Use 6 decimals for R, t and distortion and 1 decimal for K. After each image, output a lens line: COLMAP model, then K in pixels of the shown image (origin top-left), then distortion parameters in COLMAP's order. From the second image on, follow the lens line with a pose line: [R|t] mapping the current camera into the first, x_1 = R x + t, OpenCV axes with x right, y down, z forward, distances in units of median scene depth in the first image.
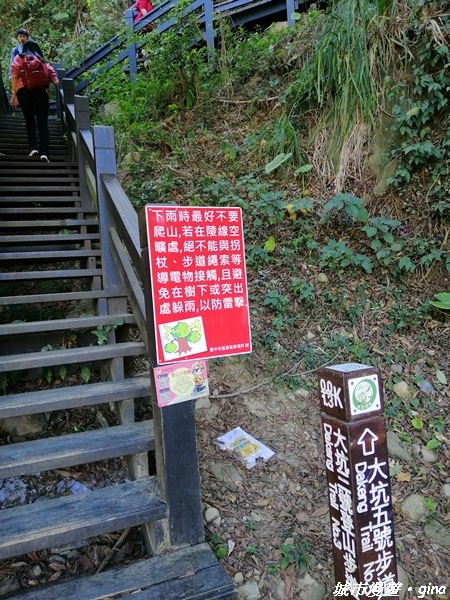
lens RADIAL K [[451.7, 0, 225.6], [0, 451.7, 296.7], [0, 0, 1]] dist [0.074905, -0.140547]
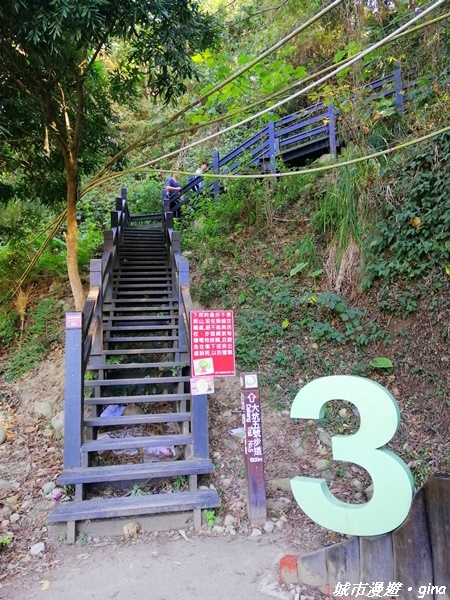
lens RADIAL K [[451.7, 0, 225.6], [0, 451.7, 296.7], [0, 0, 1]] dist [0.074905, -0.140547]
pose [[0.979834, 0.010277, -0.199548, 0.464239], [-0.040938, 0.987816, -0.150142, 0.078609], [0.195574, 0.155284, 0.968317, -1.256878]]
